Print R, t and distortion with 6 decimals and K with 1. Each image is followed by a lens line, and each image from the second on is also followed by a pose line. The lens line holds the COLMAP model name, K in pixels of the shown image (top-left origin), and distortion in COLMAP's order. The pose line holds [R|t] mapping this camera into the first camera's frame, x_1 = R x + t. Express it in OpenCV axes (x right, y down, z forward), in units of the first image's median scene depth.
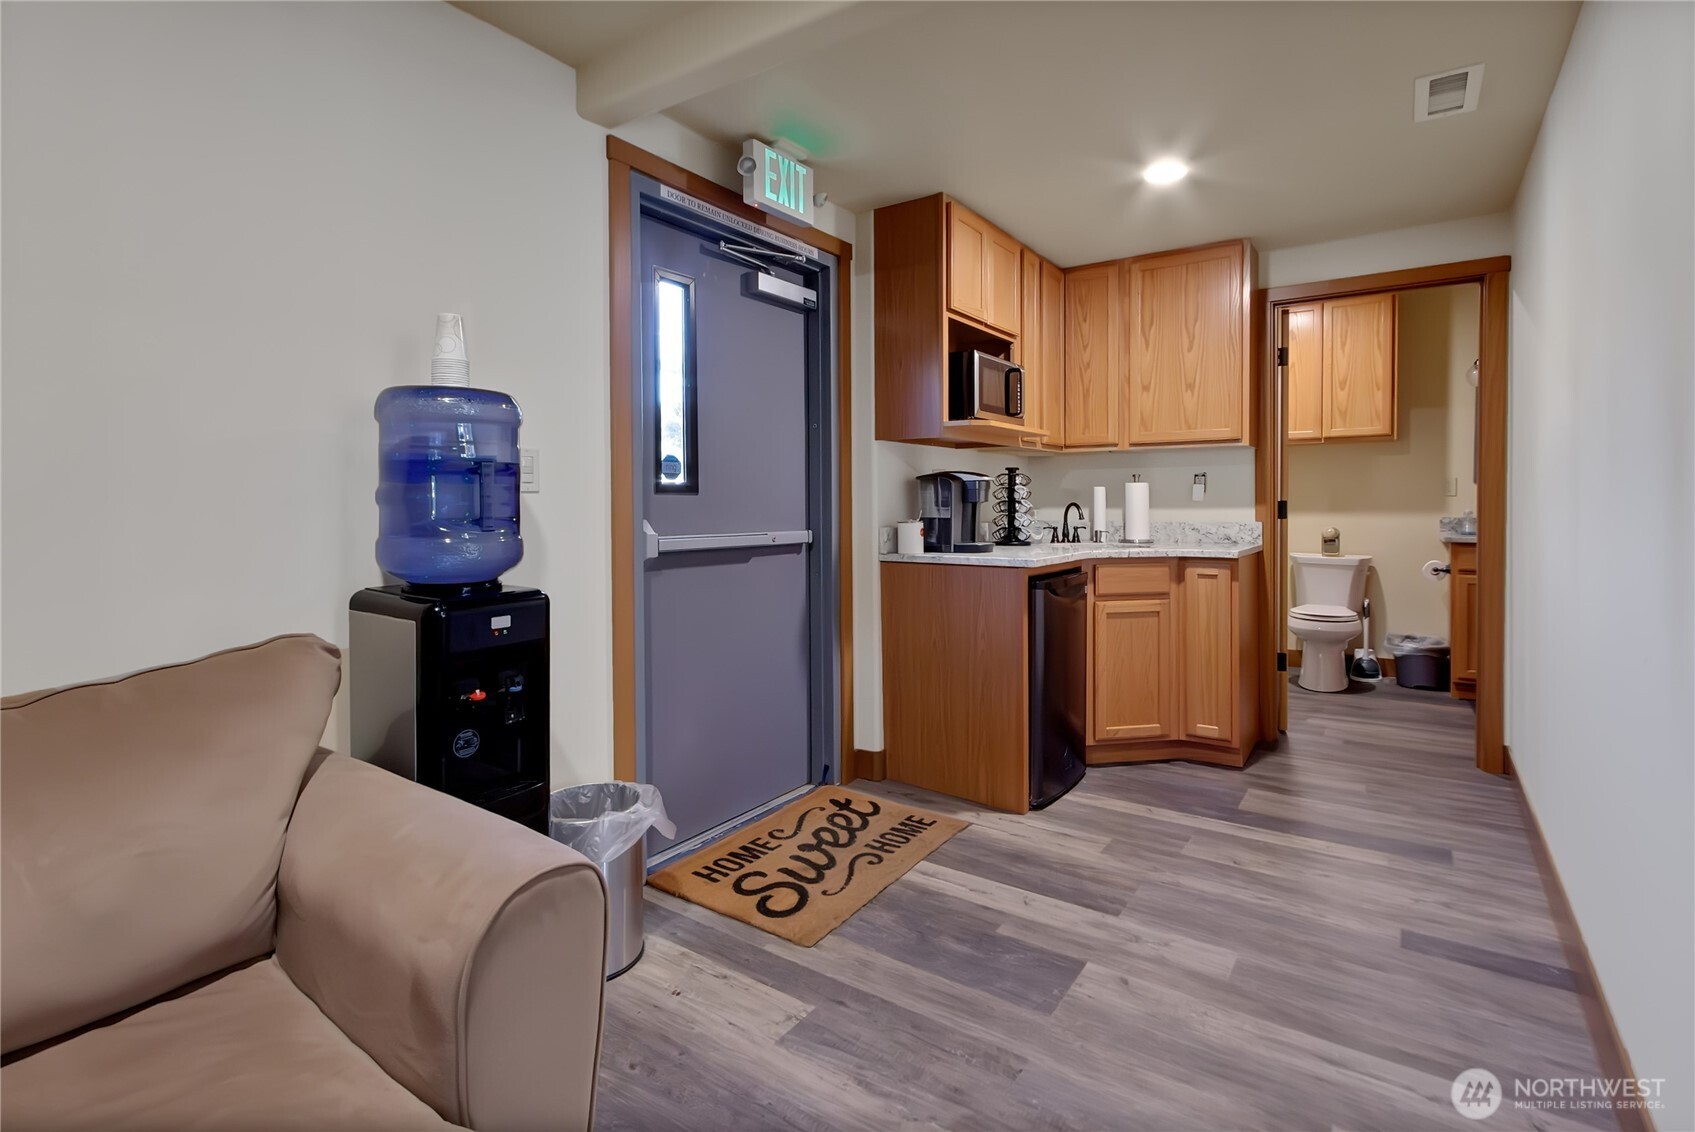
lens RADIAL K [[768.7, 0, 842.0], [0, 768.7, 512.4], [0, 0, 1]] dist [0.000399, -0.000129]
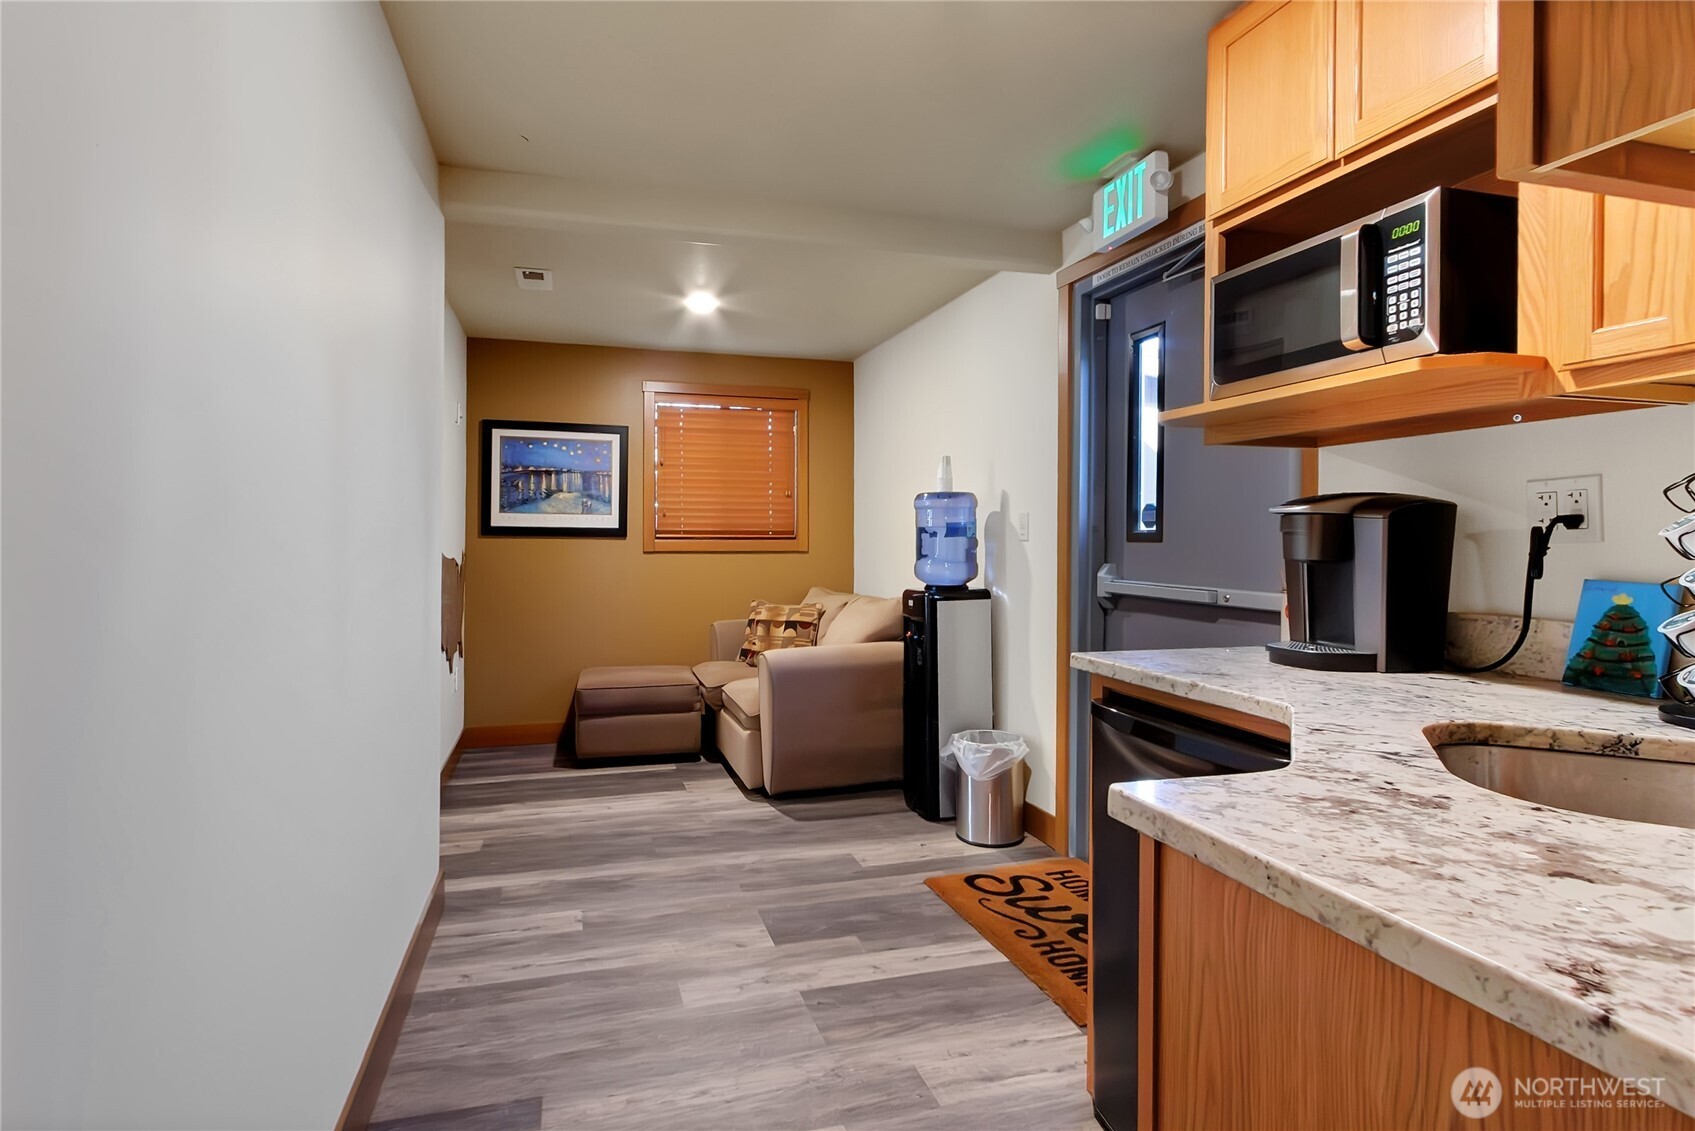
lens RADIAL K [[914.5, 0, 845.8], [0, 914.5, 540.3], [0, 0, 1]] dist [0.001033, -0.000133]
pose [[-0.597732, 0.002597, -0.801692, 1.132372], [-0.013421, 0.999822, 0.013245, -0.040586], [0.801584, 0.018676, -0.597590, 1.578681]]
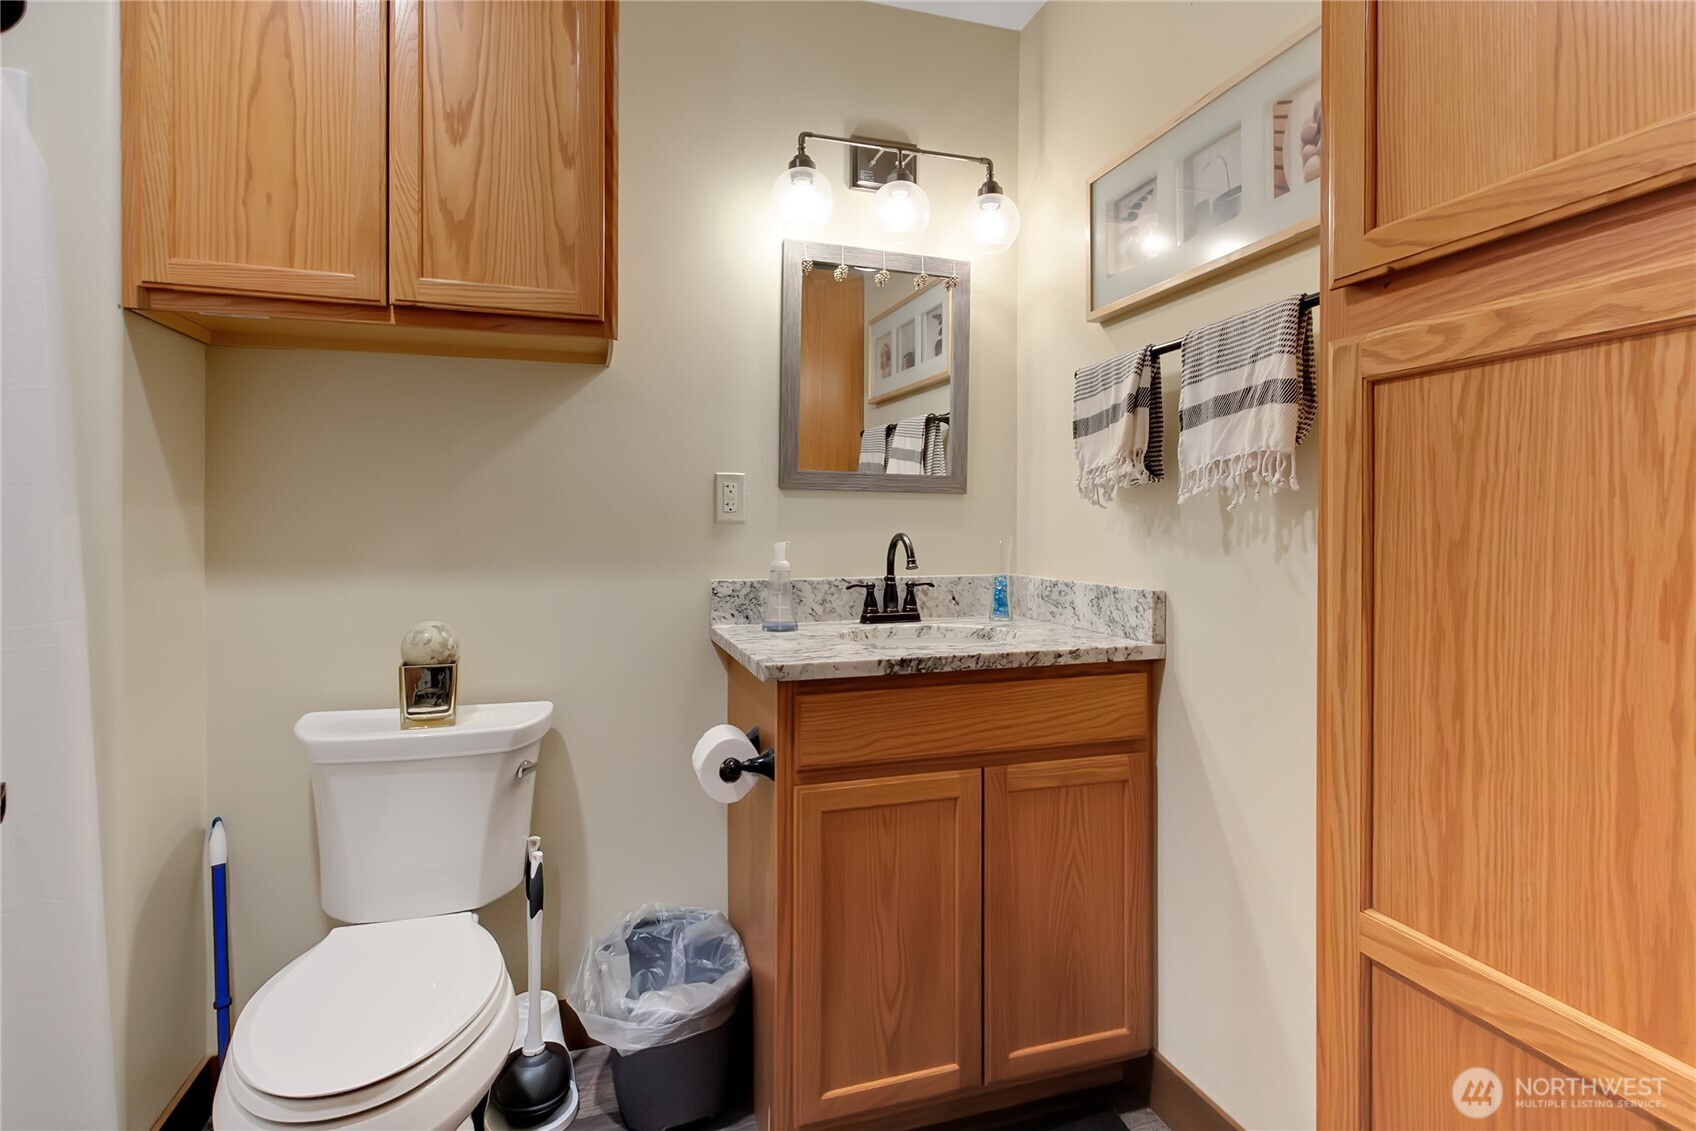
lens RADIAL K [[810.7, 0, 846.5], [0, 810.7, 526.9], [0, 0, 1]] dist [-0.000499, -0.000047]
pose [[0.591950, 0.004347, 0.805963, 0.360661], [0.007045, 0.999919, -0.010568, -0.010986], [-0.805944, 0.011934, 0.591871, 0.516415]]
